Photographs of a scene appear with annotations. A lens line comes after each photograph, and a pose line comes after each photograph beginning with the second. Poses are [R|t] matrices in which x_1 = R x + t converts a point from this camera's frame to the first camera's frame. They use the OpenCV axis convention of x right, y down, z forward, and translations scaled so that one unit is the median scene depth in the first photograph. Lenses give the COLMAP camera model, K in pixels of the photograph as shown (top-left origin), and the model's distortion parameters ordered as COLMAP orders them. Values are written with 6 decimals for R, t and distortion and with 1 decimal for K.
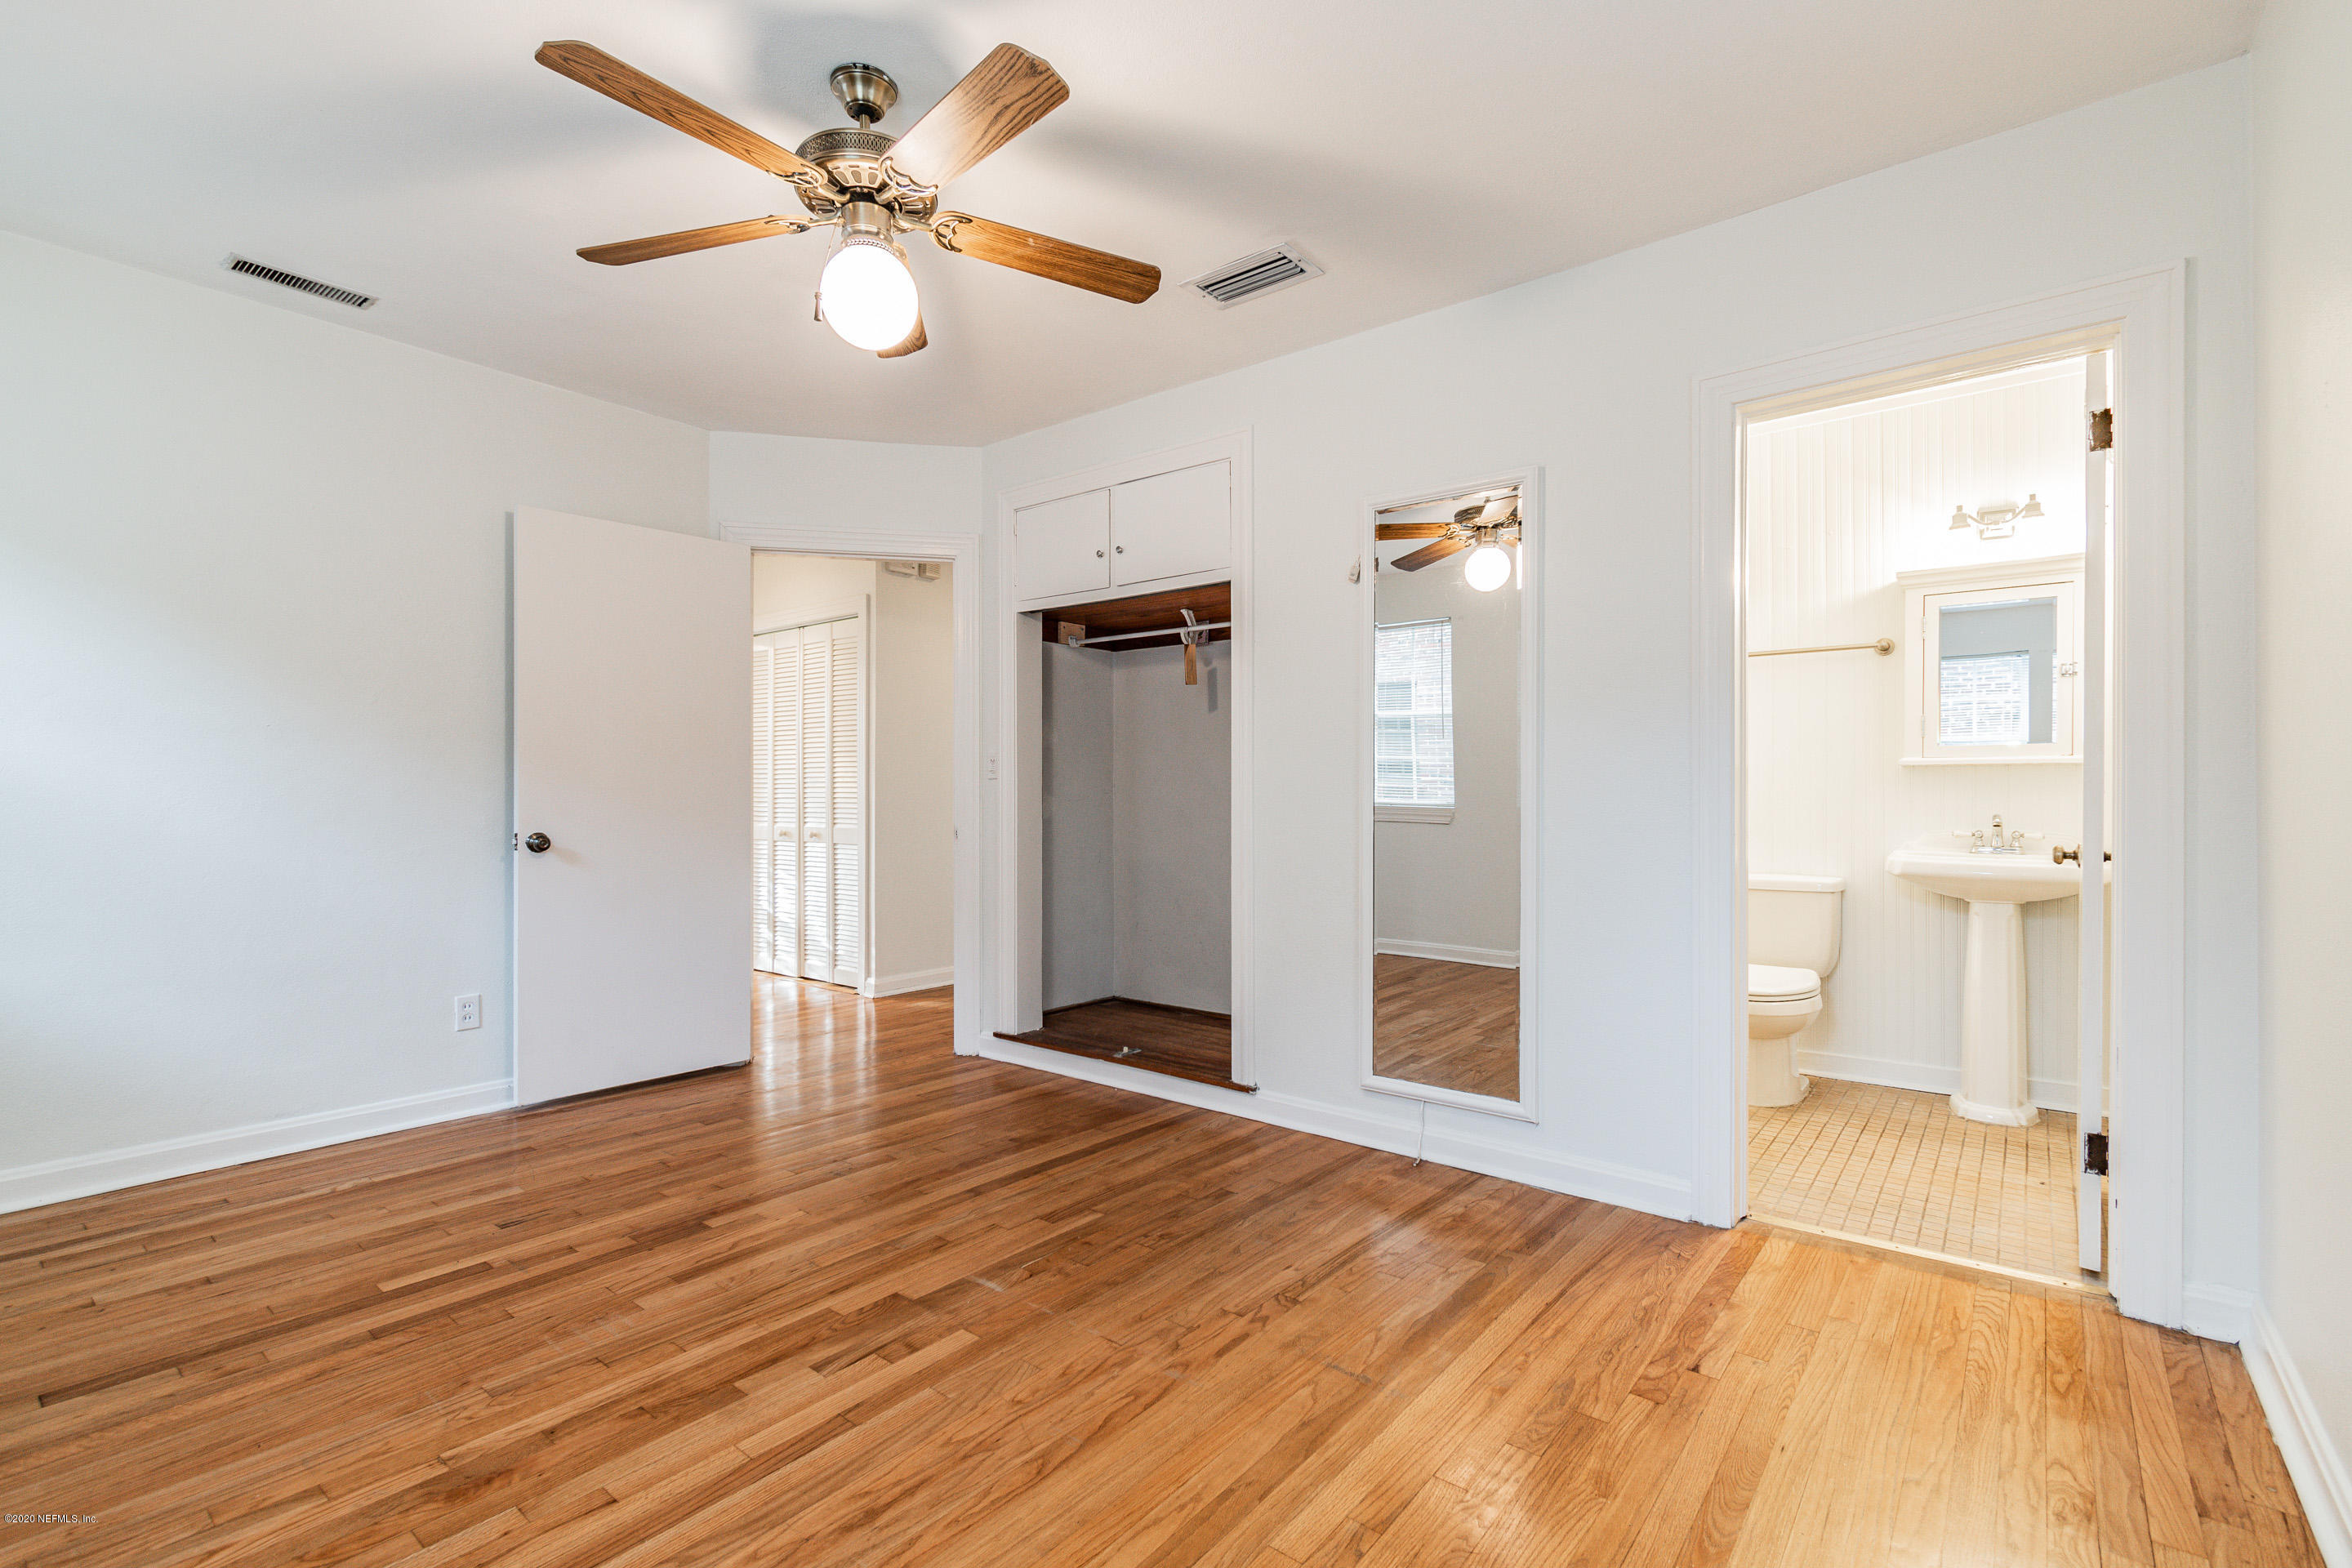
lens RADIAL K [[1027.6, 0, 1176.0], [0, 1027.6, 784.0], [0, 0, 1]] dist [-0.000033, -0.000532]
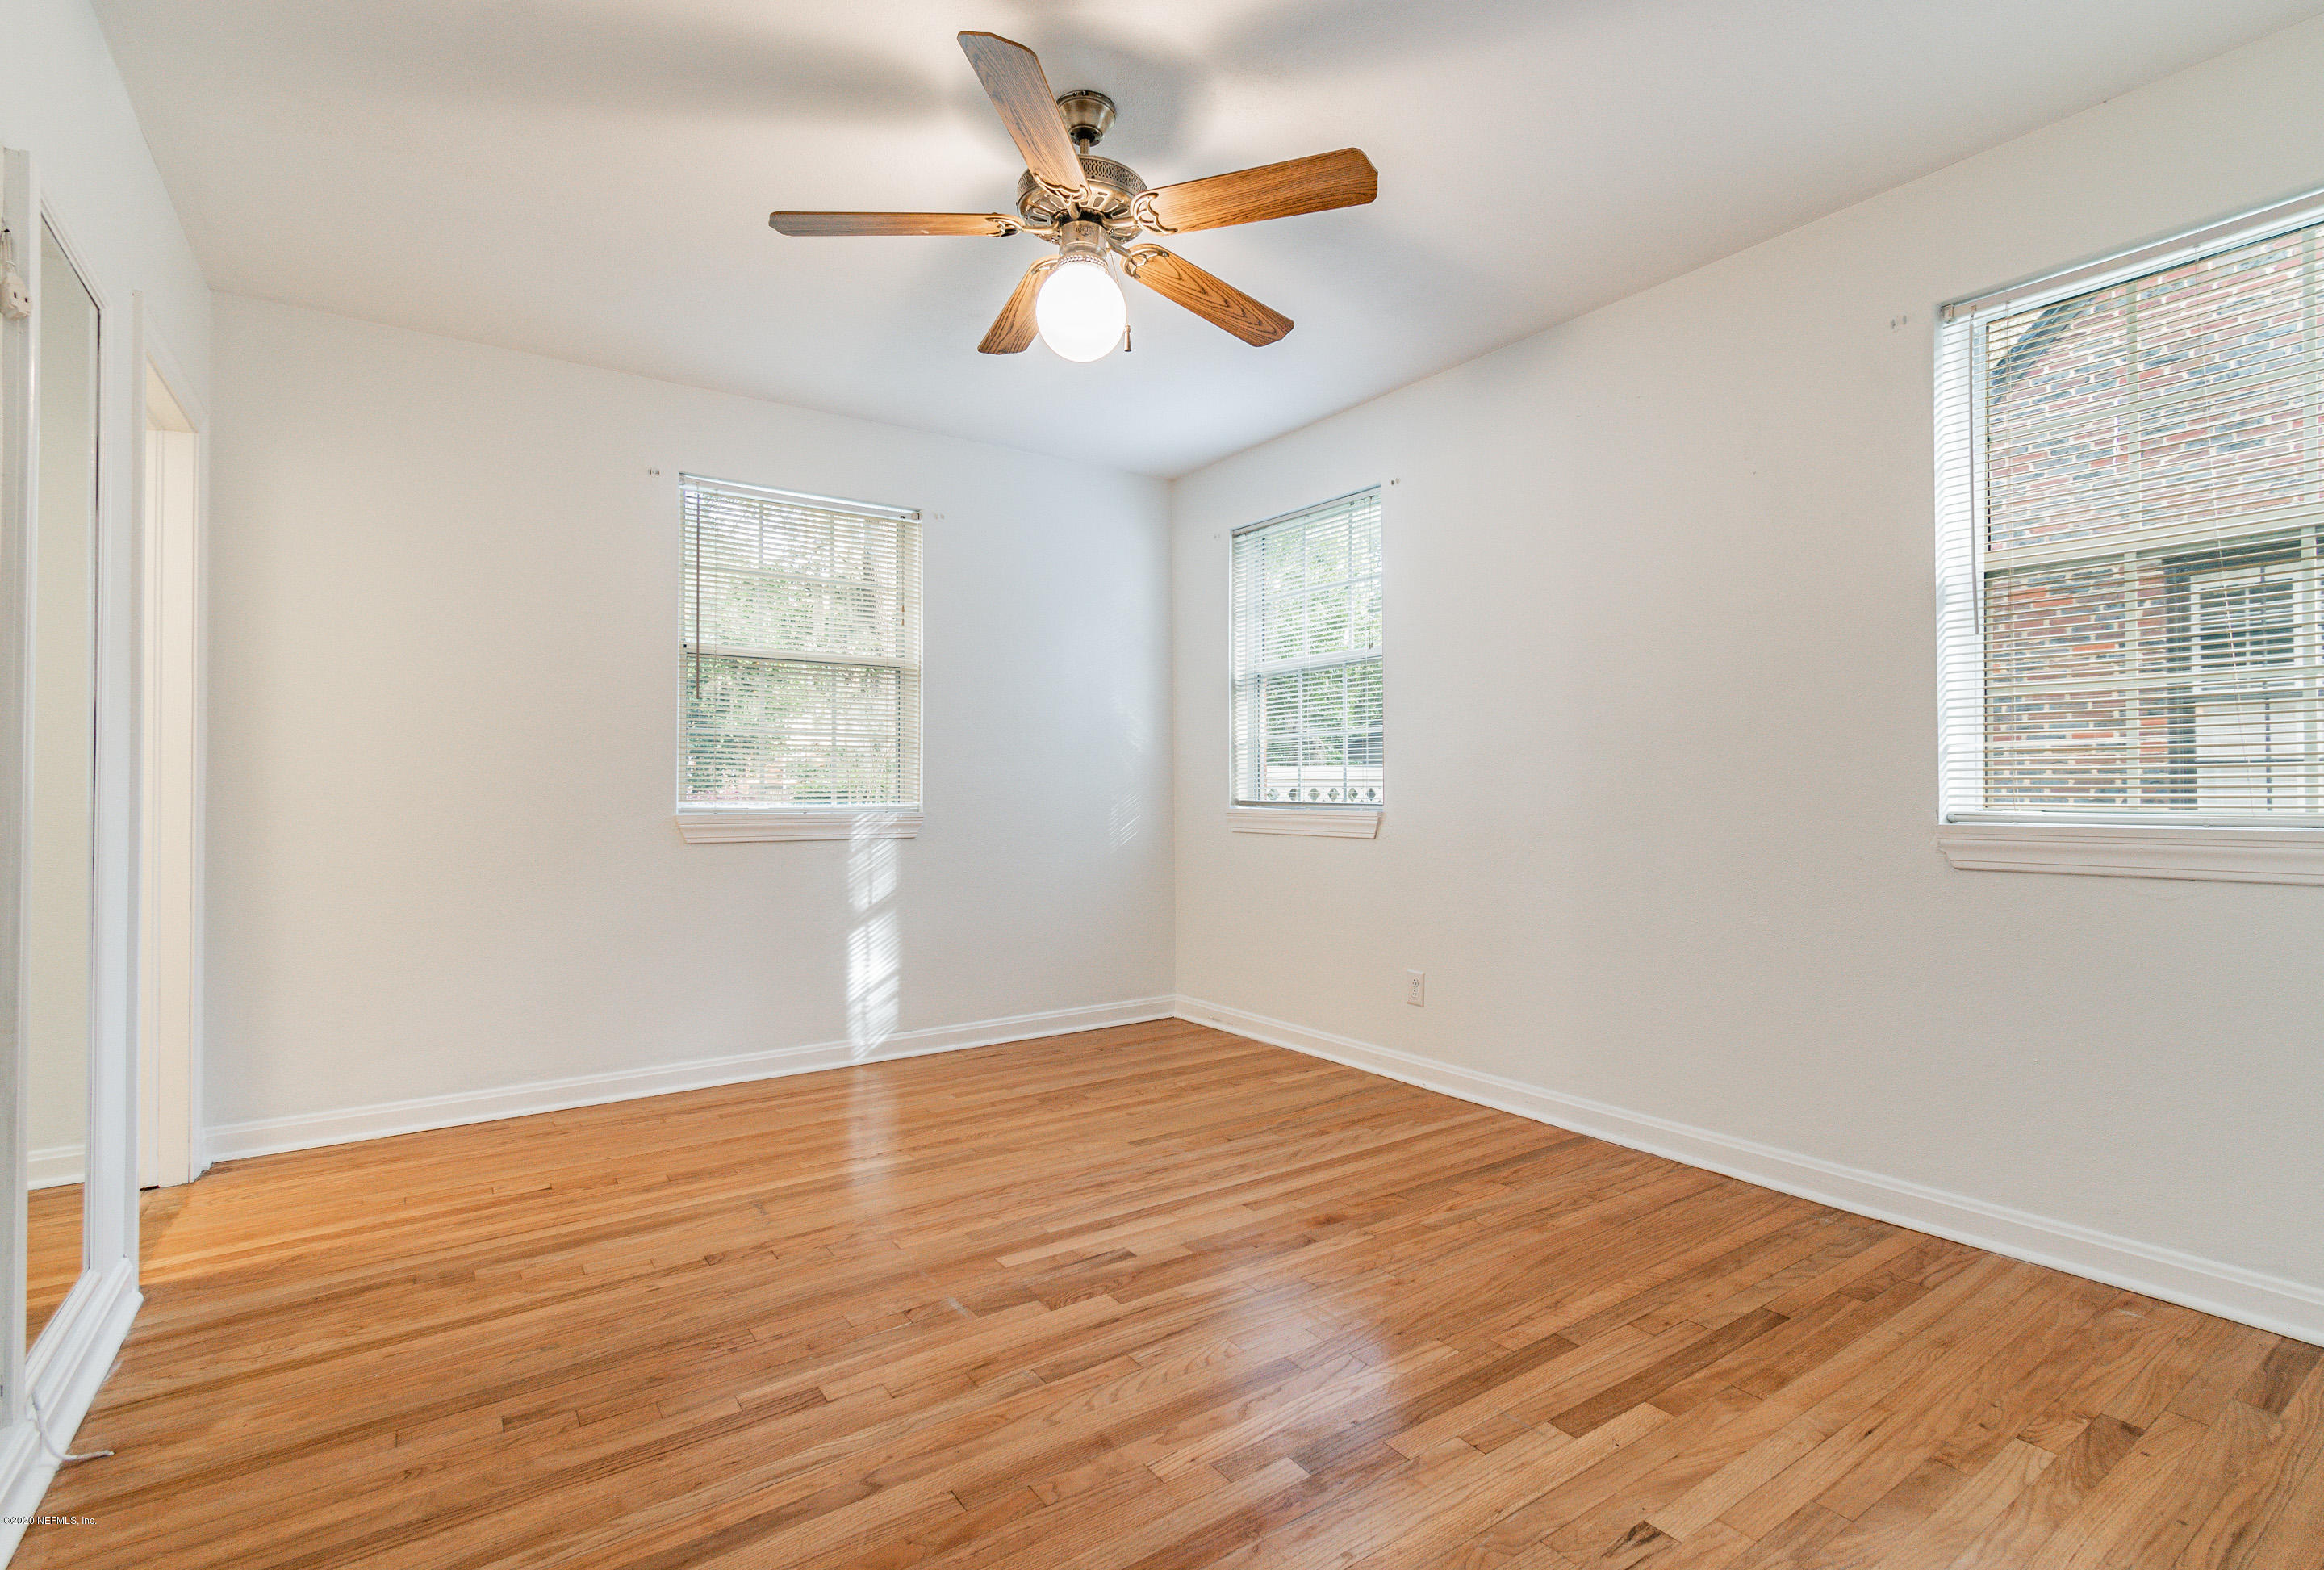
lens RADIAL K [[1122.3, 0, 1162.0], [0, 1122.3, 785.0], [0, 0, 1]] dist [-0.003085, -0.000755]
pose [[-0.955610, 0.003418, 0.294614, -0.700090], [-0.000885, 0.999895, -0.014471, 0.028183], [-0.294632, -0.014090, -0.955507, 2.036867]]
